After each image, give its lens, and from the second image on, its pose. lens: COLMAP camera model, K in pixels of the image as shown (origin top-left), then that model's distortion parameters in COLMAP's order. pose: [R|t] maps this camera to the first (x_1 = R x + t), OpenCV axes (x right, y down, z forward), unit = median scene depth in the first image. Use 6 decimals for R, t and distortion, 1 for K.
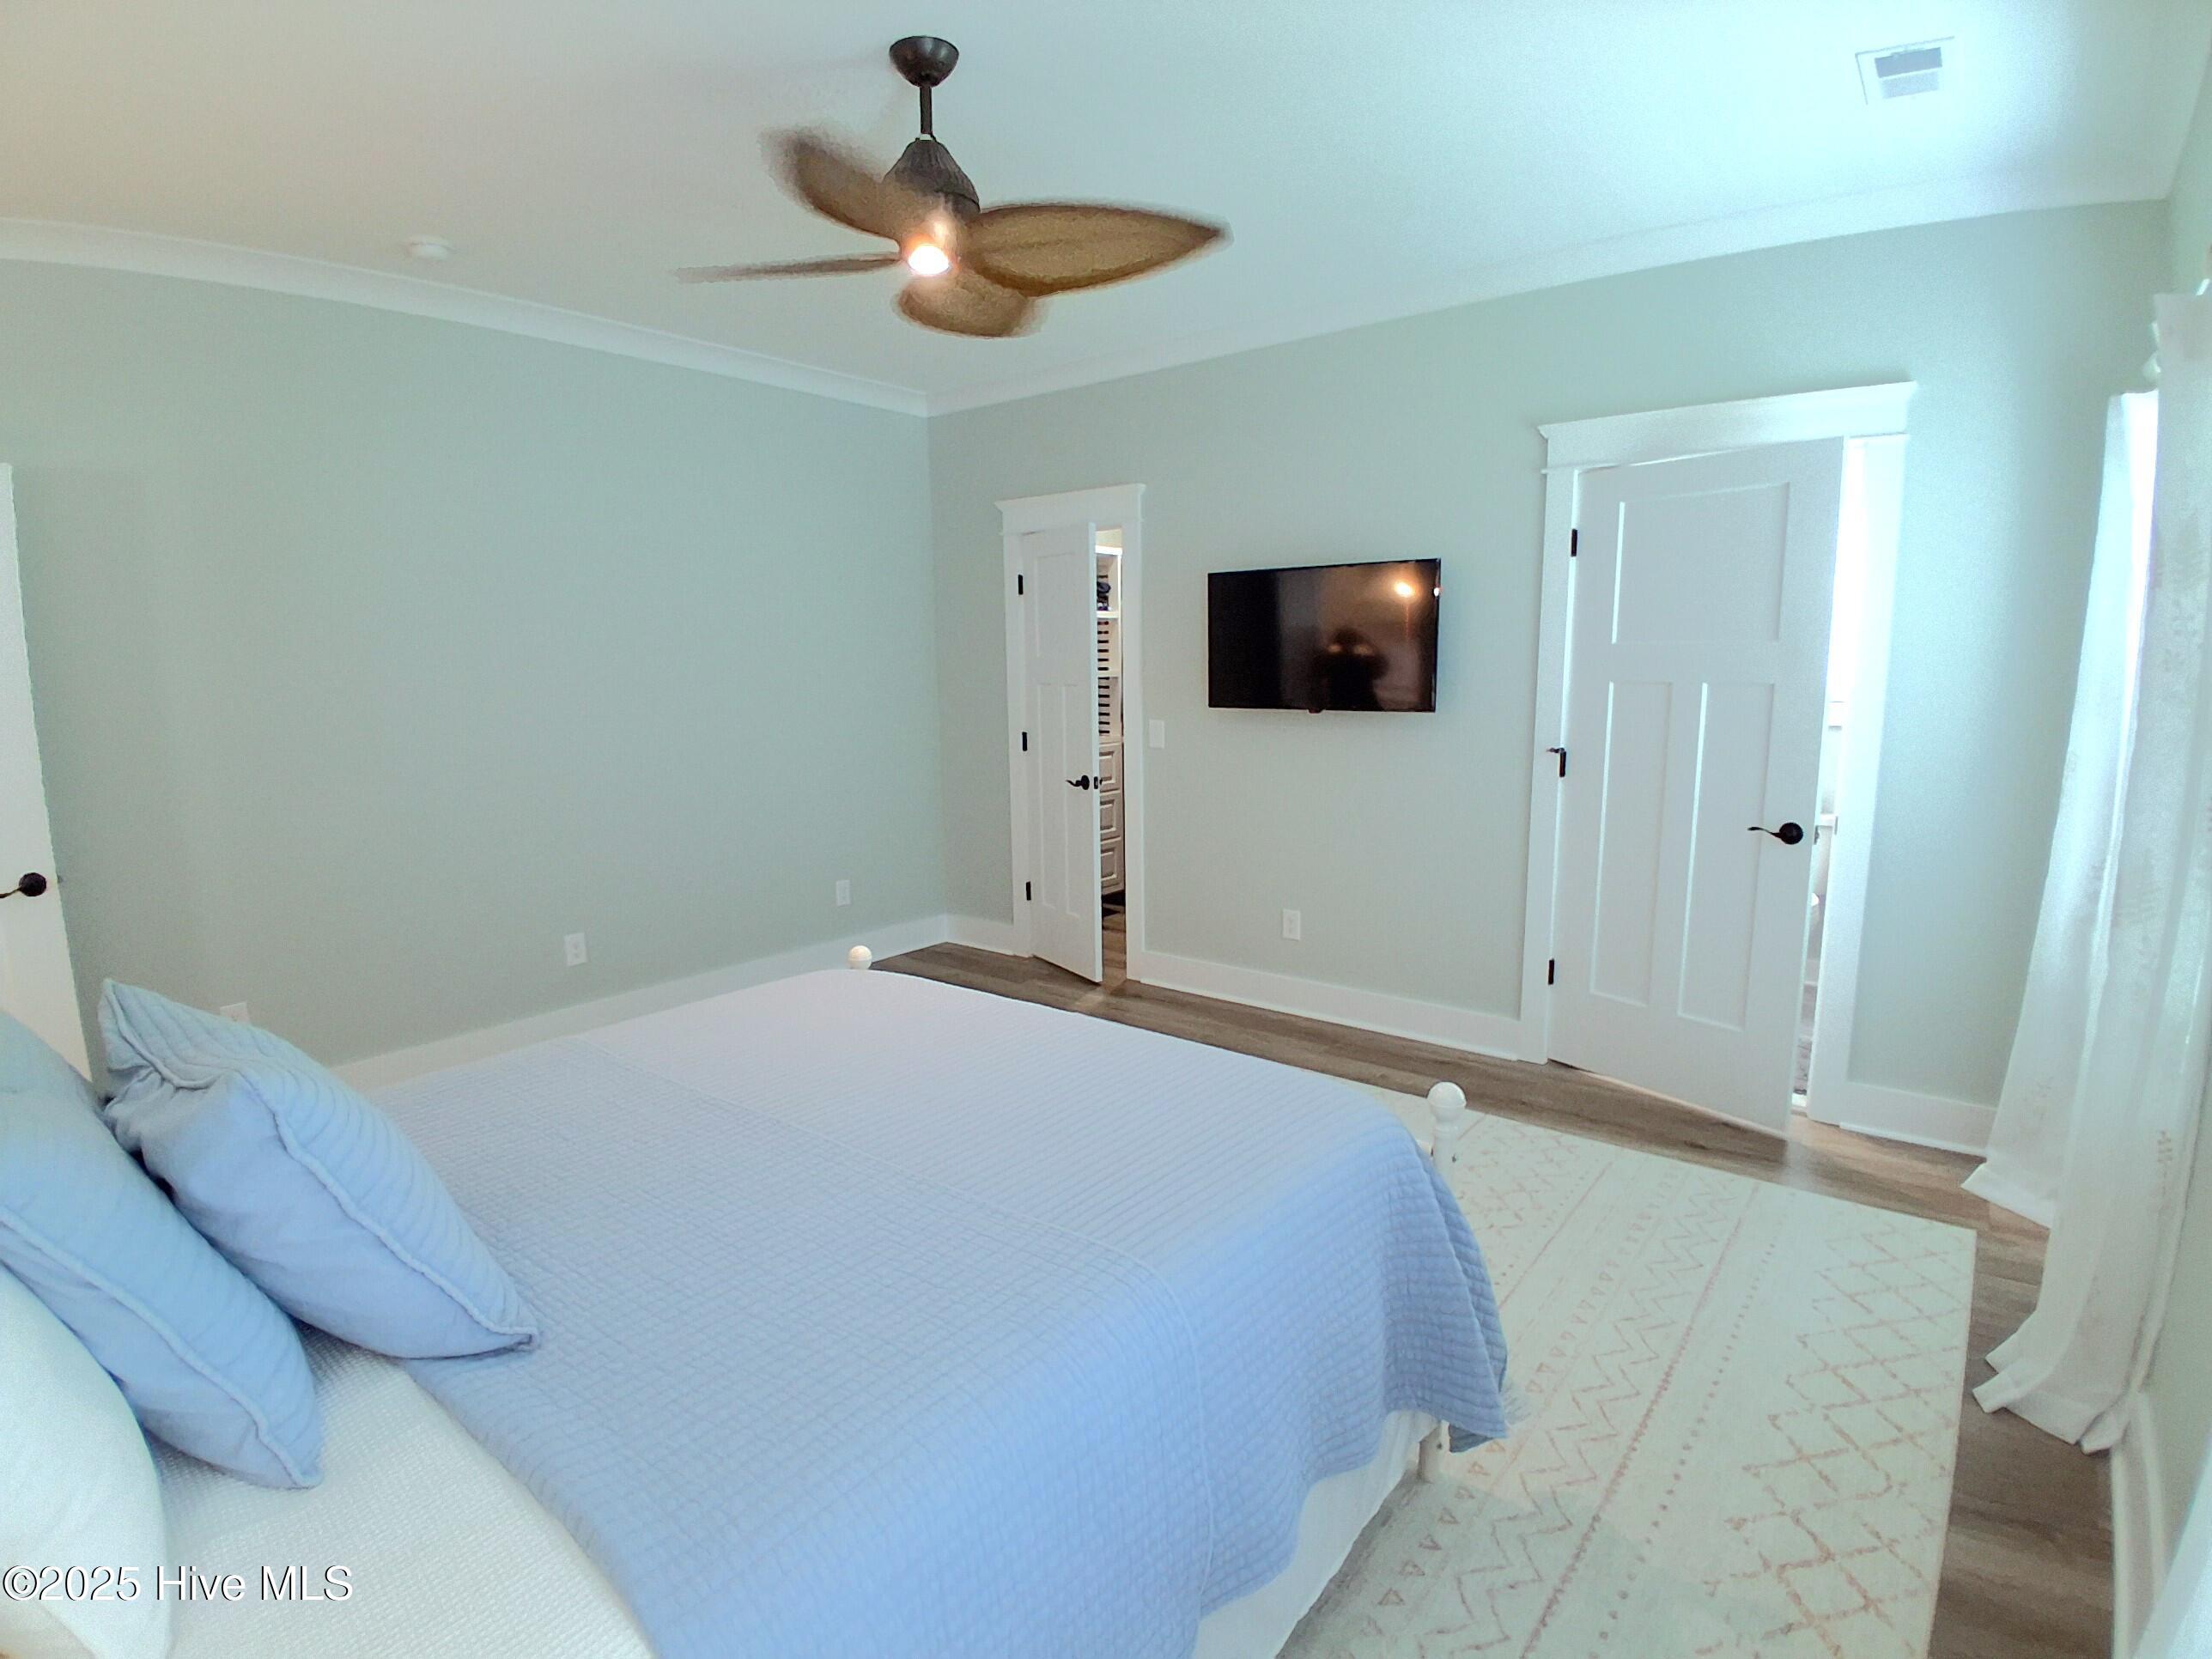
lens RADIAL K [[1114.4, 0, 1098.6], [0, 1114.4, 850.5], [0, 0, 1]] dist [0.004243, -0.050230]
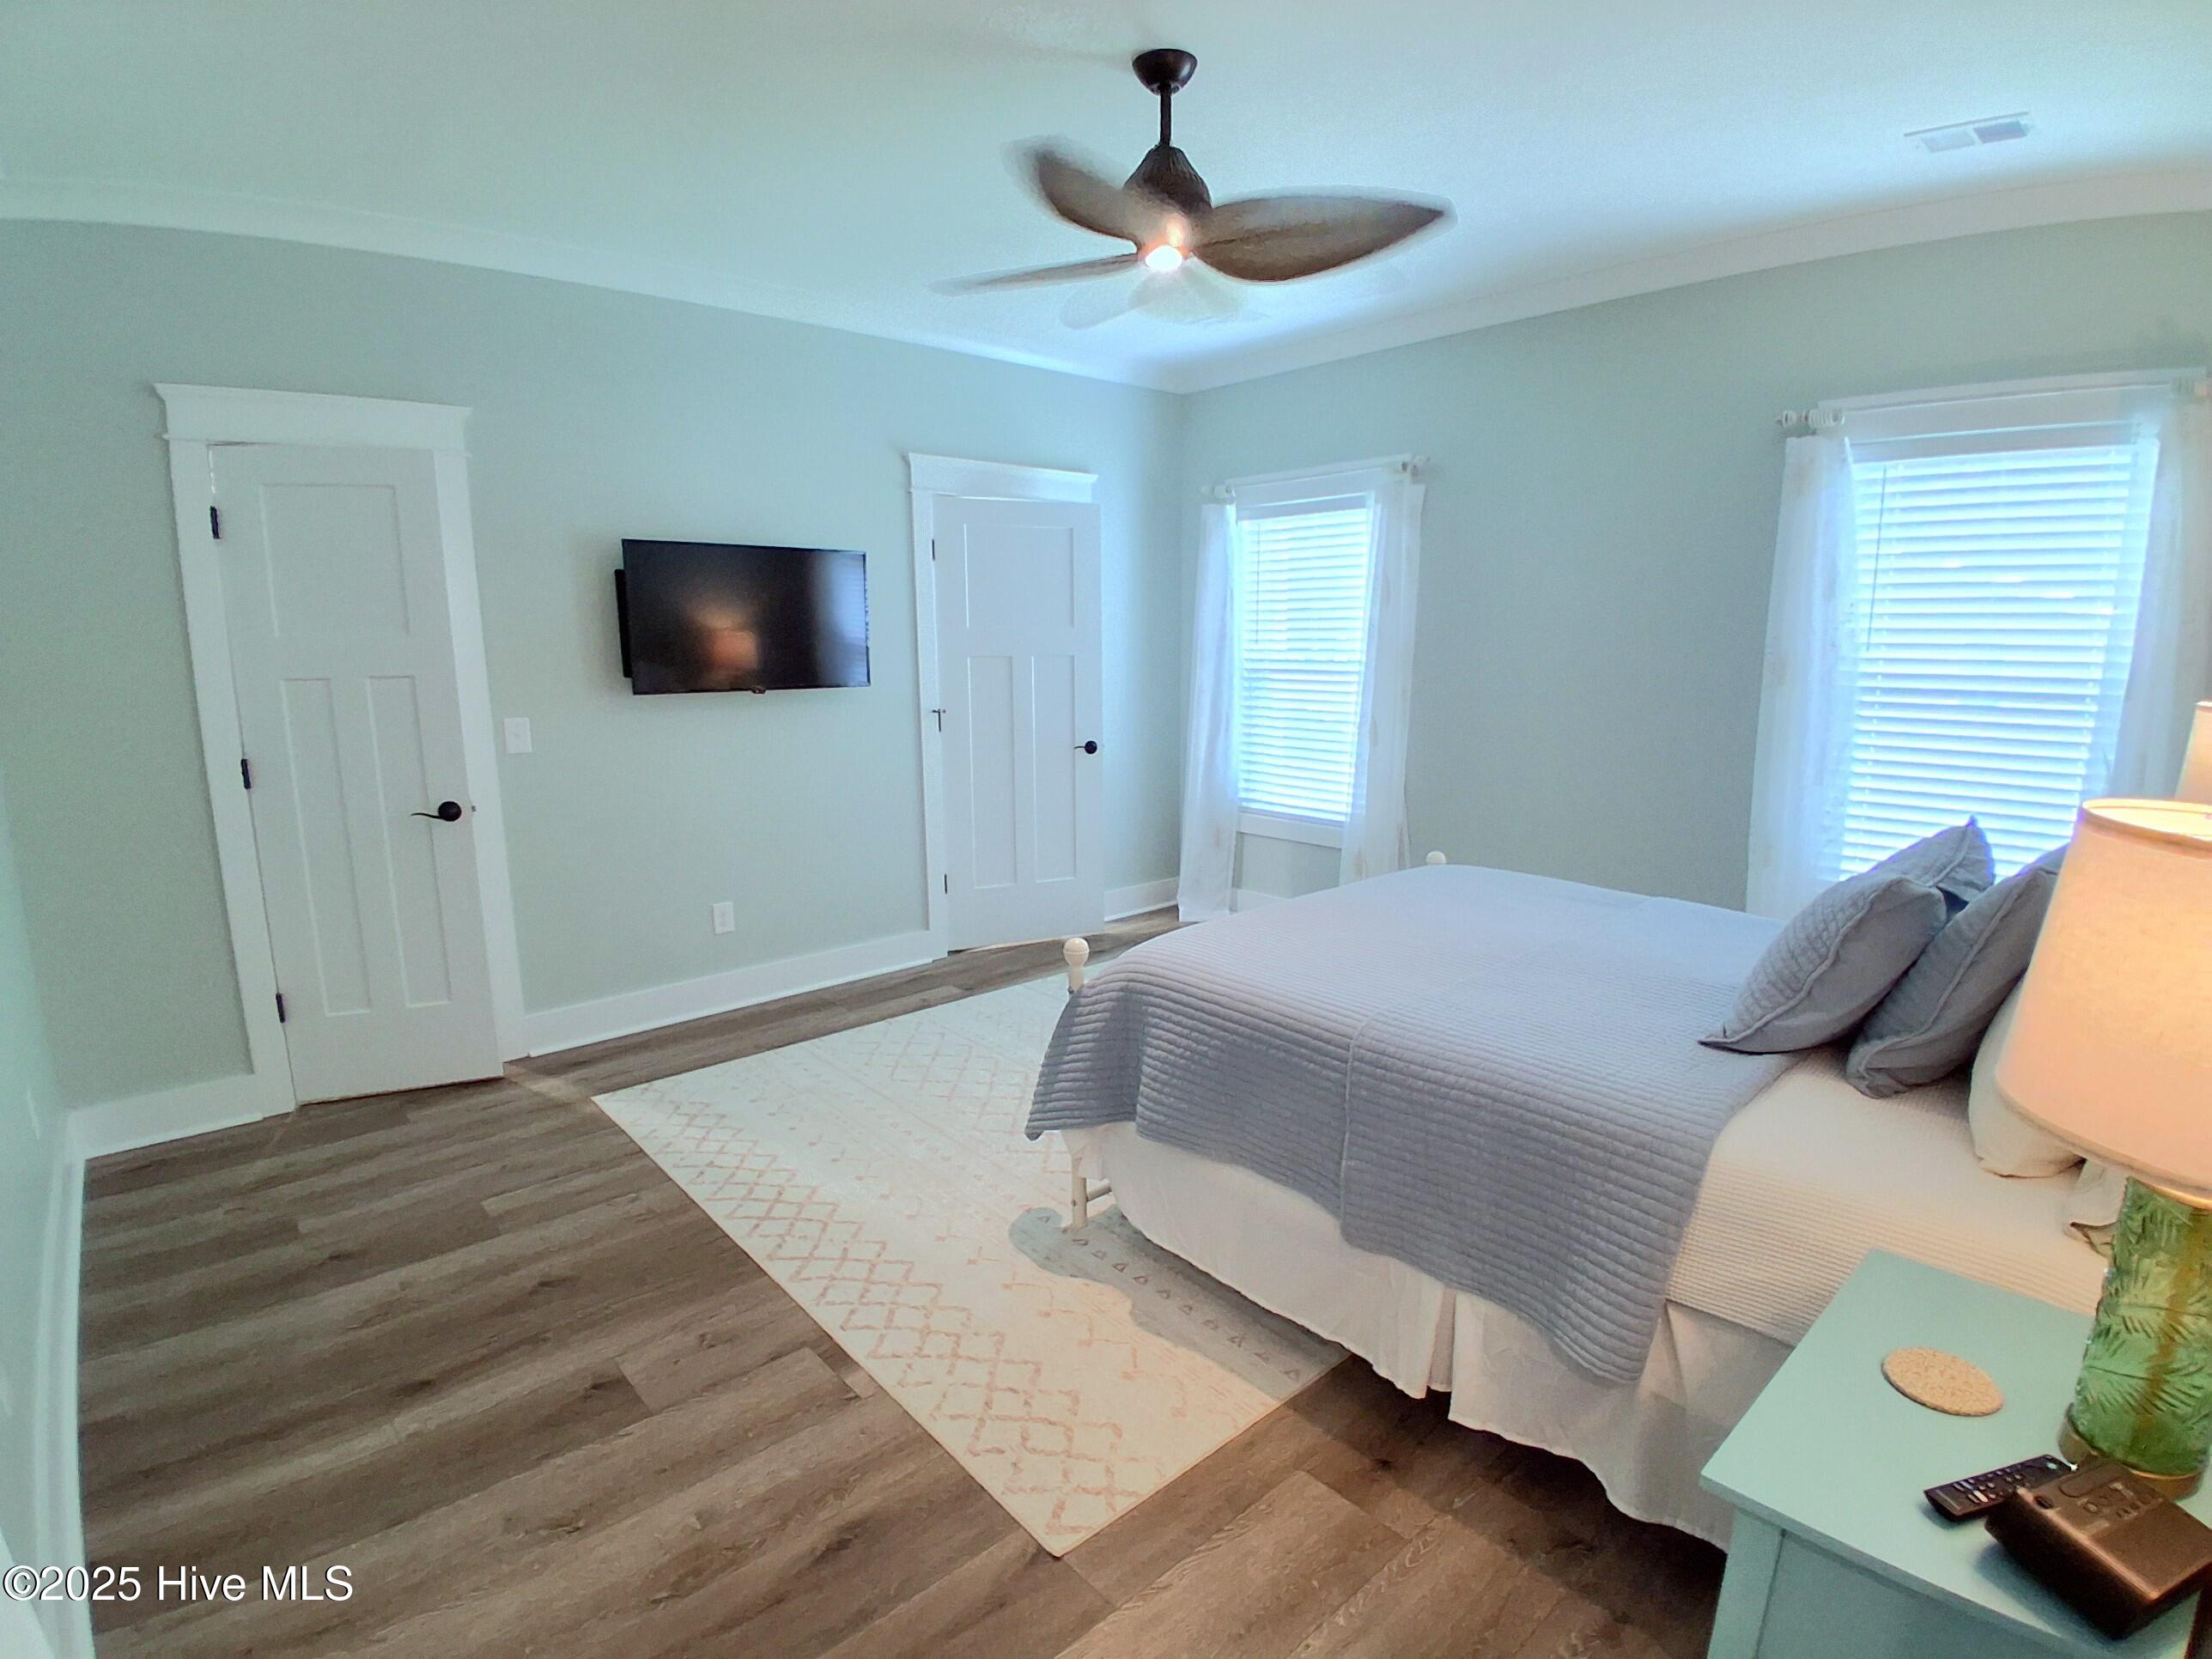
lens RADIAL K [[1098.2, 0, 1097.3], [0, 1098.2, 847.3], [0, 0, 1]] dist [0.003019, -0.046530]
pose [[0.167875, -0.181300, 0.968993, -0.772046], [0.165062, 0.974236, 0.153684, -0.096347], [-0.971891, 0.134144, 0.193476, 0.565055]]
